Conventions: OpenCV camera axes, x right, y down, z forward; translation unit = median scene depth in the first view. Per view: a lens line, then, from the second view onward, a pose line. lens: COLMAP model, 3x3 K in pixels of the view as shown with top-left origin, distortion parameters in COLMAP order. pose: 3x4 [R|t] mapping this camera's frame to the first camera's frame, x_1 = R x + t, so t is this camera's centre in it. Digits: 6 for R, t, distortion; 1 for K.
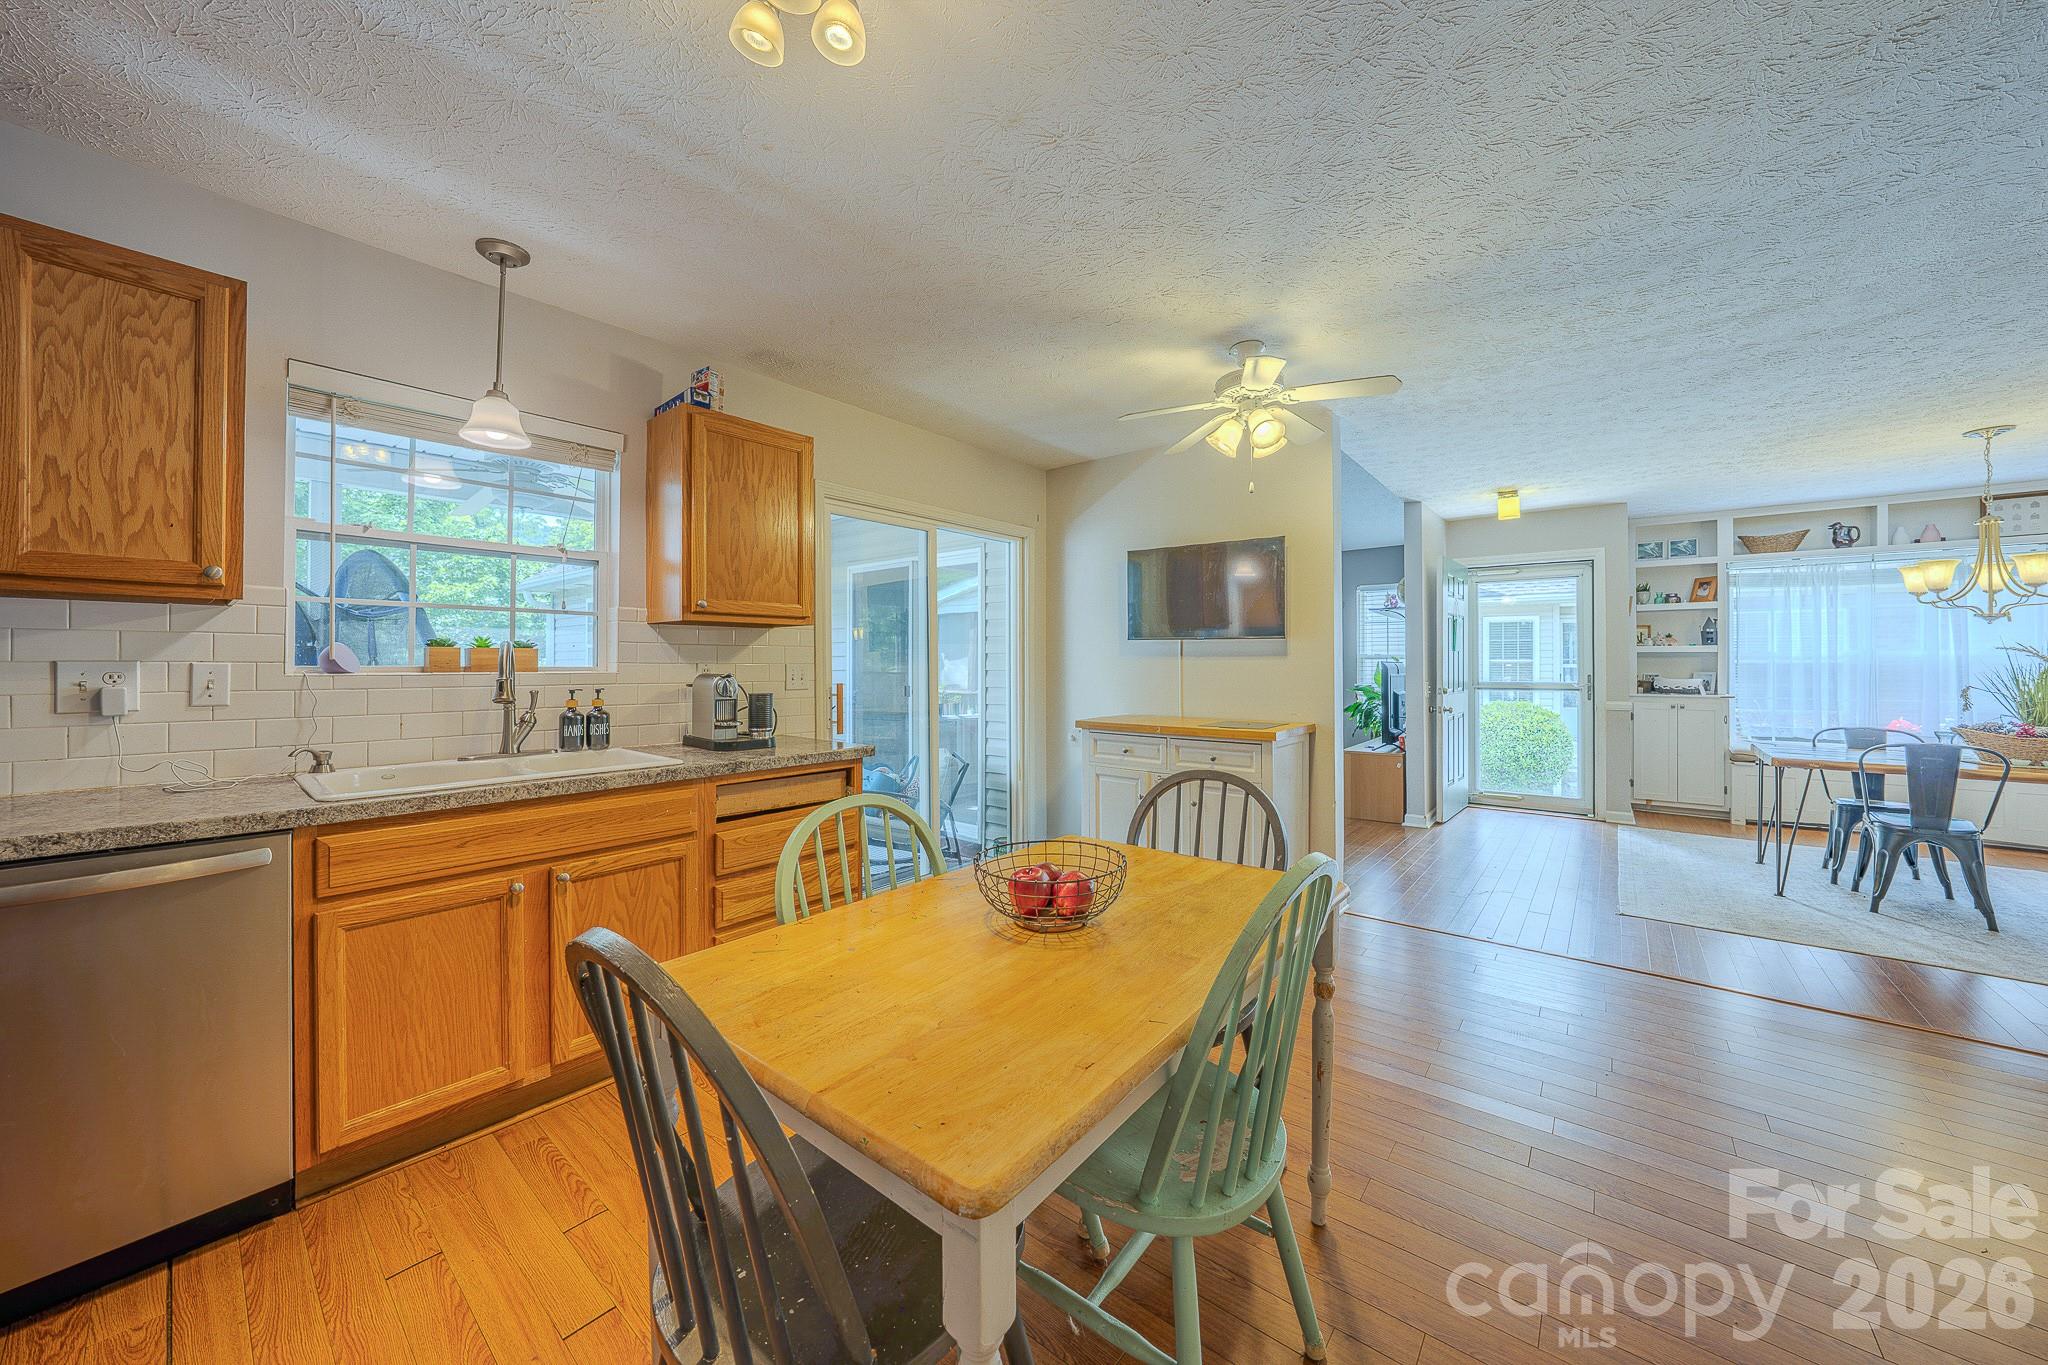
lens RADIAL K [[706.4, 0, 1023.1], [0, 706.4, 668.4], [0, 0, 1]] dist [0.000521, 0.000179]
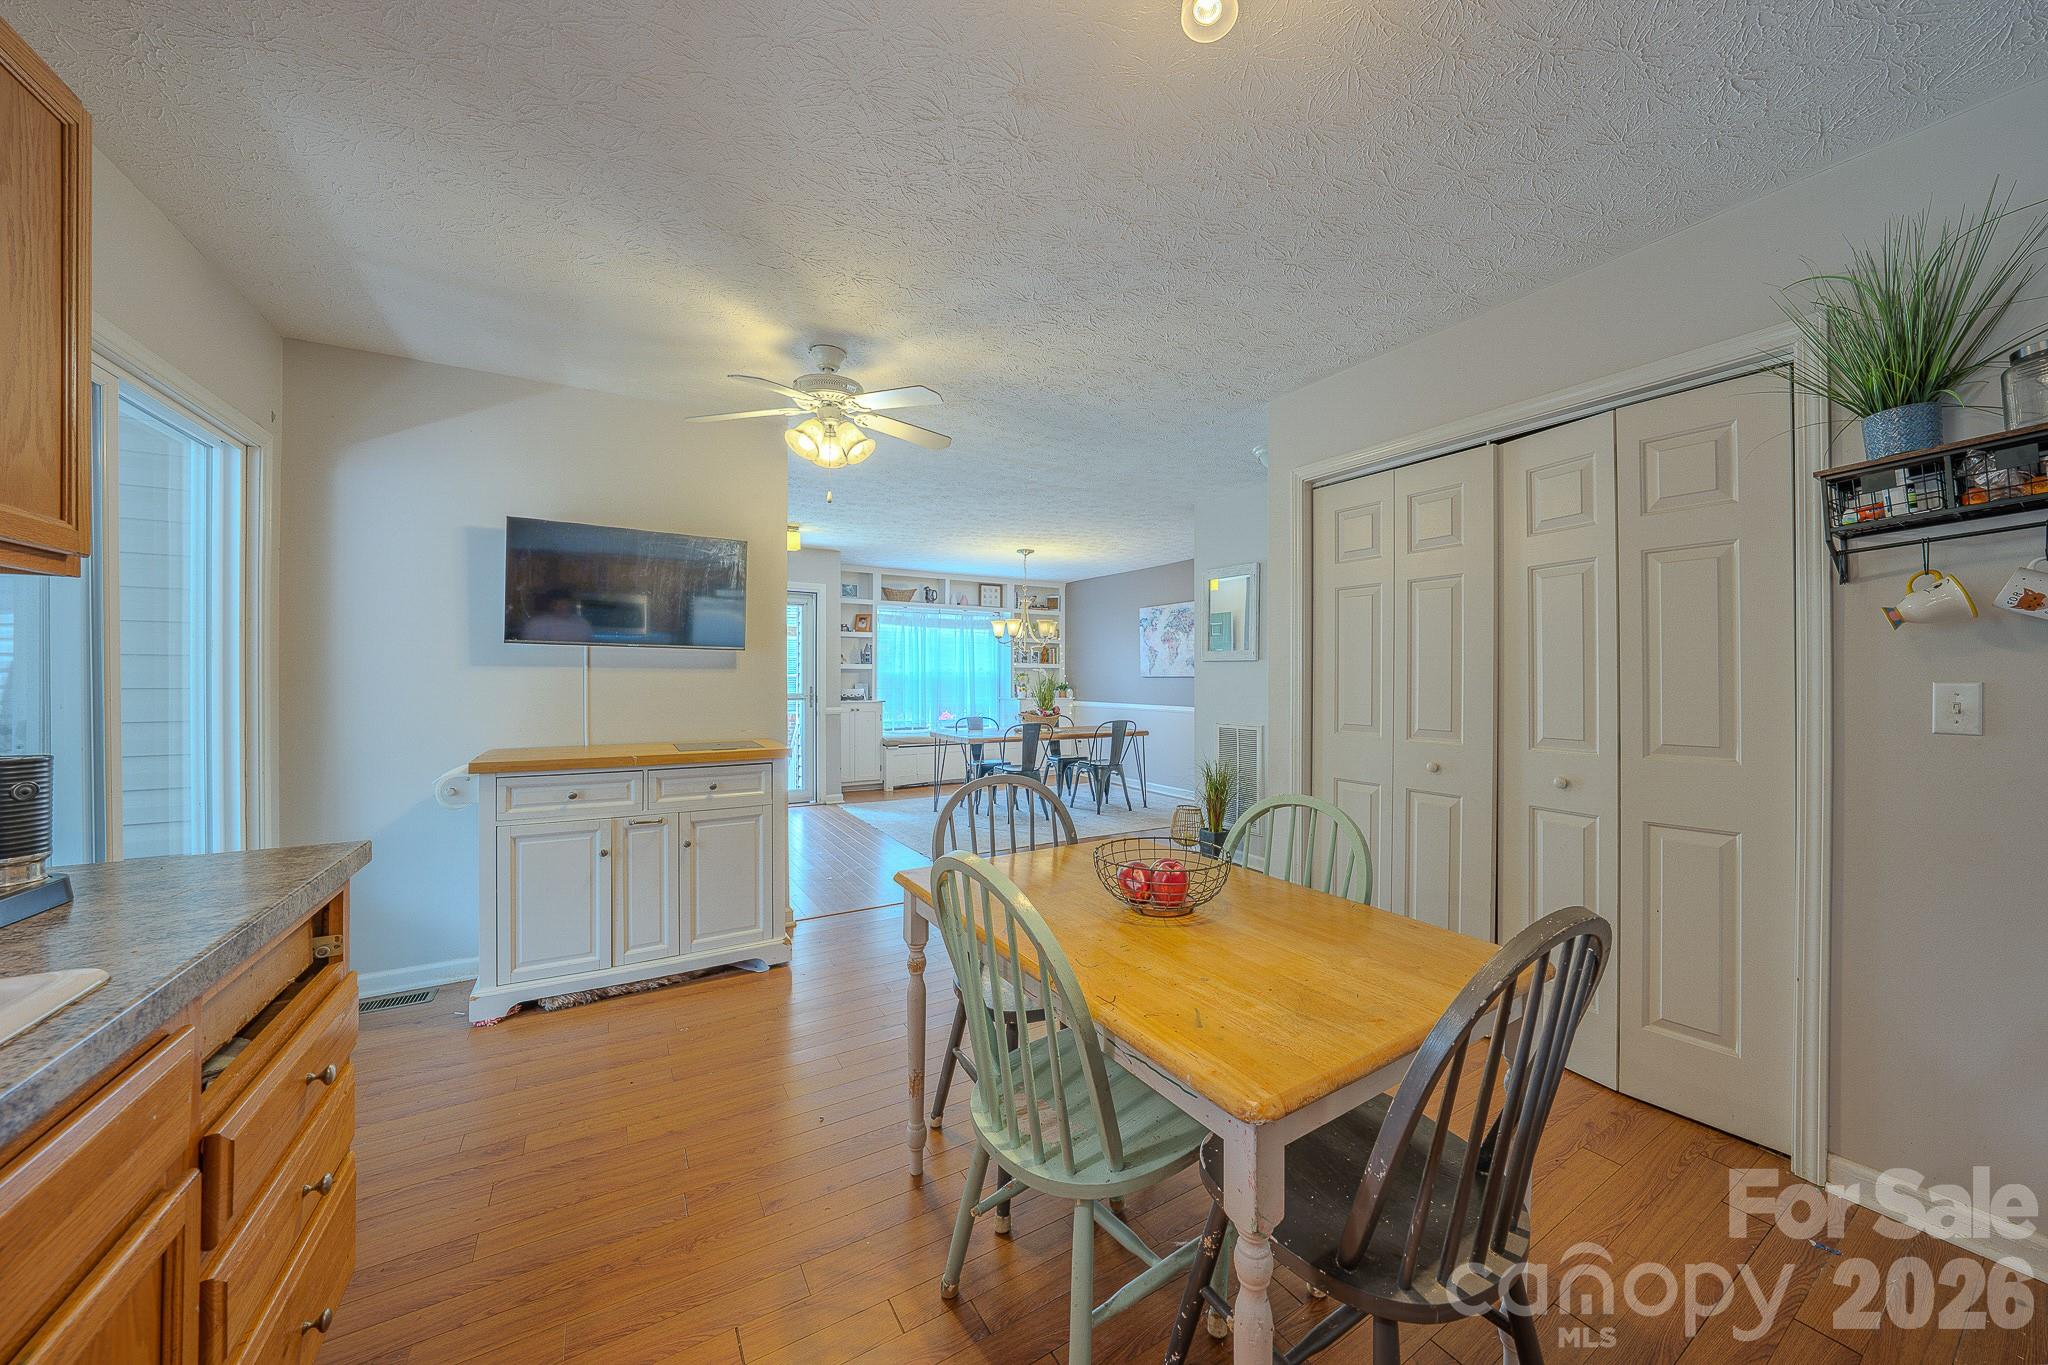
lens RADIAL K [[763.1, 0, 1019.0], [0, 763.1, 675.7], [0, 0, 1]] dist [-0.000245, 0.000078]
pose [[0.338680, 0.003846, 0.940894, -0.350043], [0.003991, 0.999977, -0.005525, -0.000568], [-0.940893, 0.005626, 0.338657, 0.240976]]
